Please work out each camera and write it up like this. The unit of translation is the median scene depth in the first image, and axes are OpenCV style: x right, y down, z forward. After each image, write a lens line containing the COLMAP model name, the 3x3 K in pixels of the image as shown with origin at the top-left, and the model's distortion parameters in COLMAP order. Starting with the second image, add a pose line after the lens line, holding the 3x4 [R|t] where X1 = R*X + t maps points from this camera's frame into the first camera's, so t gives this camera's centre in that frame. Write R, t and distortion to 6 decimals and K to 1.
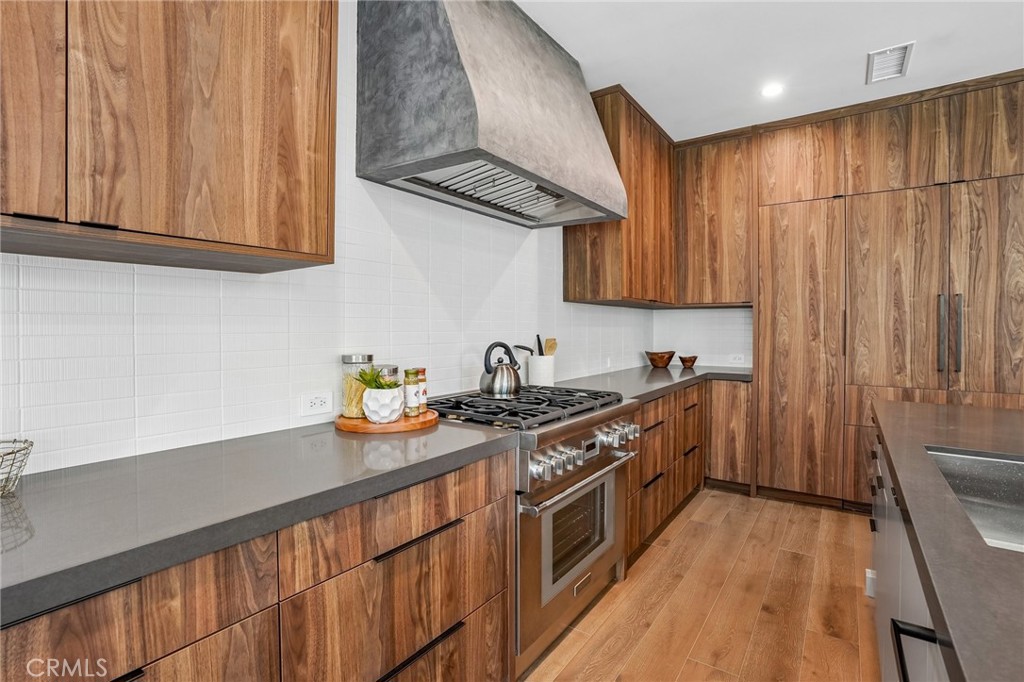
lens RADIAL K [[482.4, 0, 512.6], [0, 482.4, 331.2], [0, 0, 1]] dist [-0.069093, 0.027116]
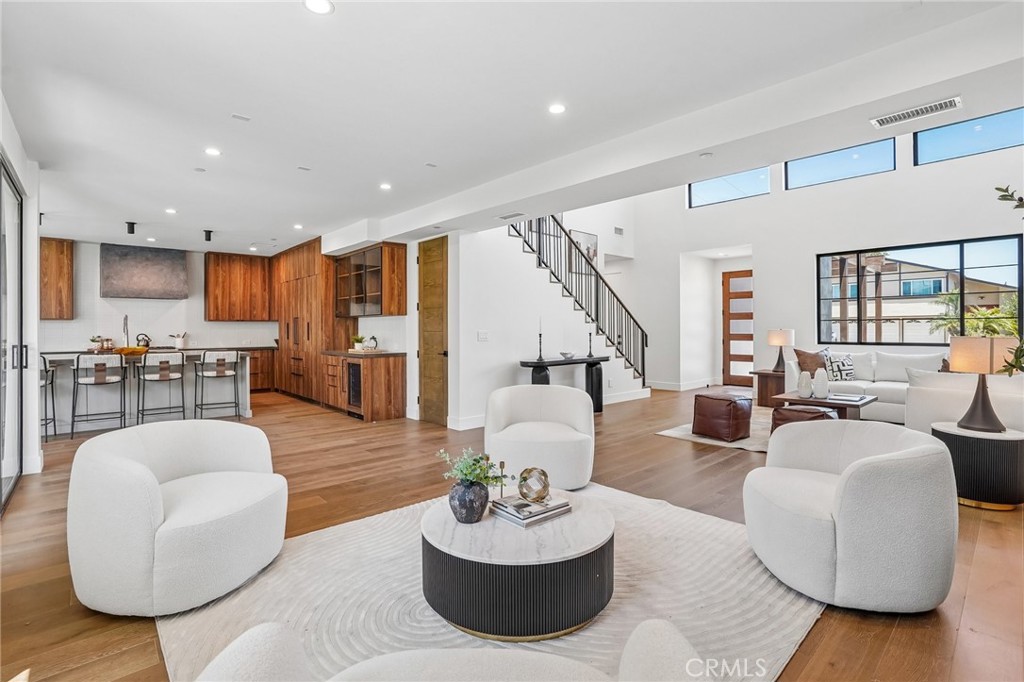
lens RADIAL K [[482.4, 0, 514.2], [0, 482.4, 328.2], [0, 0, 1]] dist [-0.069093, 0.027116]
pose [[0.976734, -0.005039, -0.214395, 2.880872], [0.002932, 0.999944, -0.010144, 0.020144], [0.214434, 0.009279, 0.976694, -1.599993]]
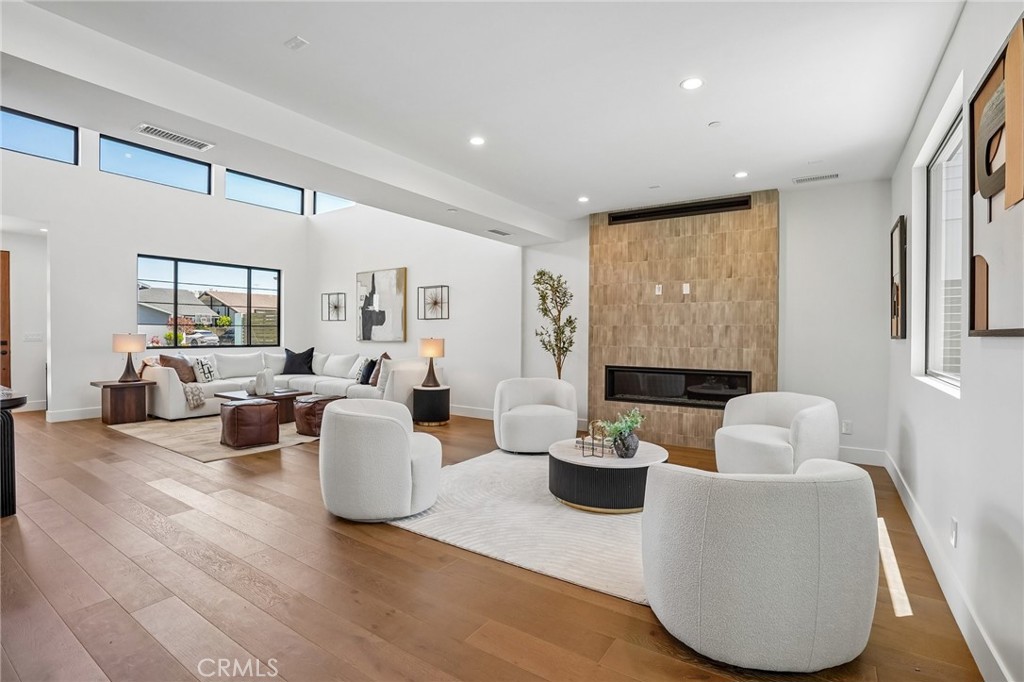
lens RADIAL K [[482.4, 0, 513.5], [0, 482.4, 338.1], [0, 0, 1]] dist [-0.069093, 0.027116]
pose [[-0.021932, -0.010311, 0.999706, 1.432863], [0.002804, 0.999942, 0.010375, 0.009097], [-0.999756, 0.003031, -0.021902, -0.547809]]
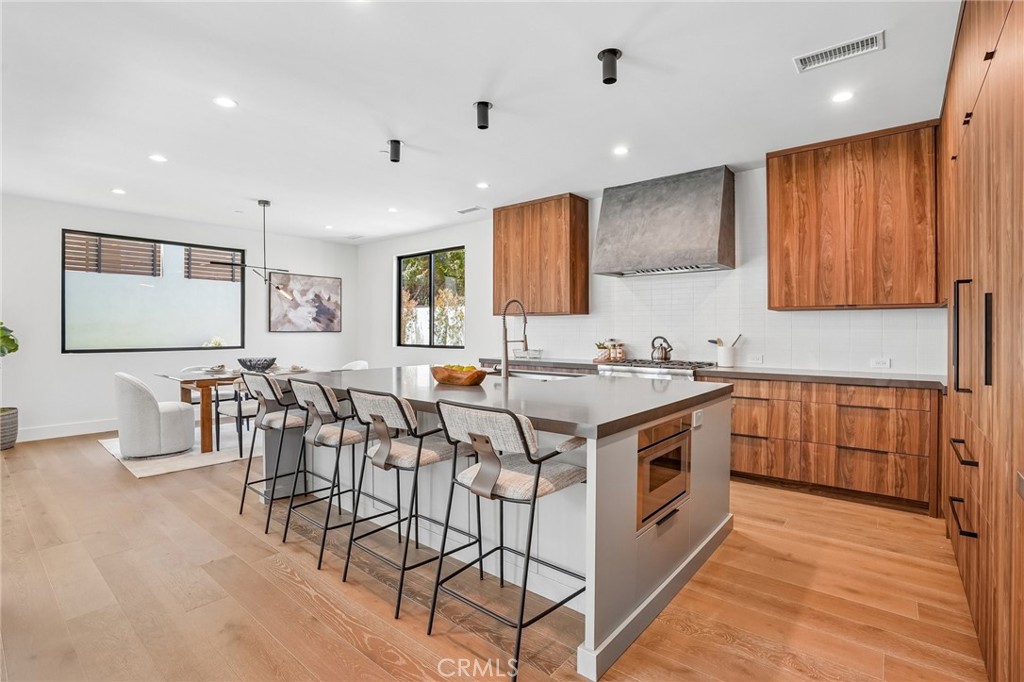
lens RADIAL K [[482.4, 0, 512.3], [0, 482.4, 332.4], [0, 0, 1]] dist [-0.069093, 0.027116]
pose [[-0.074171, 0.004424, -0.997236, 1.667462], [-0.009246, 0.999944, 0.005124, -0.000015], [0.997203, 0.009601, -0.074126, 0.370108]]
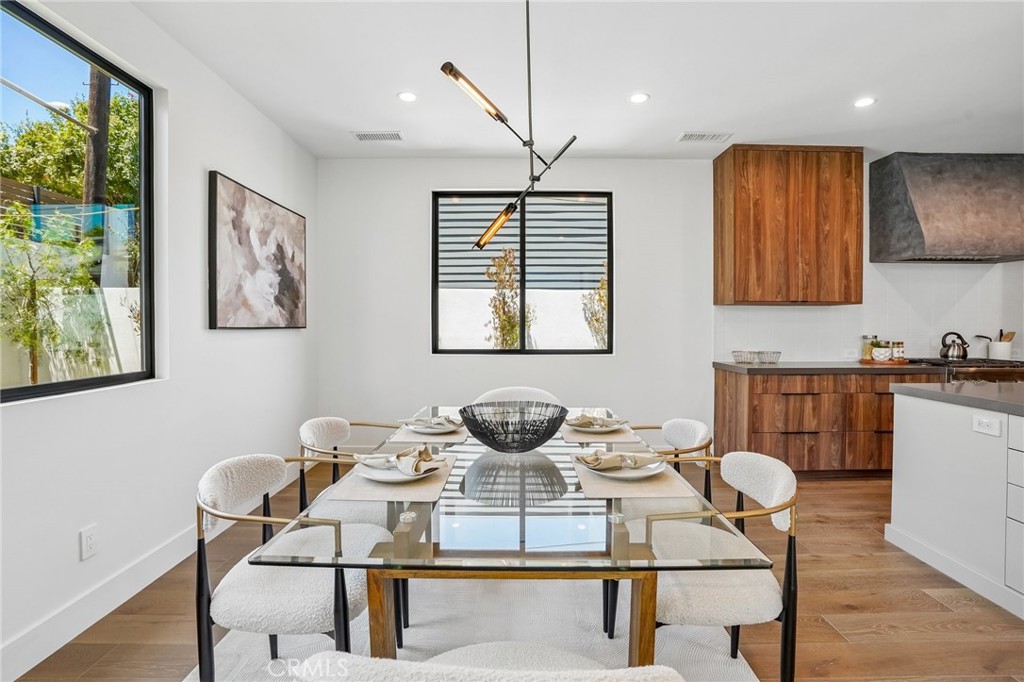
lens RADIAL K [[482.4, 0, 512.8], [0, 482.4, 333.8], [0, 0, 1]] dist [-0.069093, 0.027116]
pose [[0.579919, 0.015098, -0.814535, 0.355885], [-0.008034, 0.999886, 0.012813, 0.014847], [0.814635, -0.000886, 0.579974, -1.181722]]
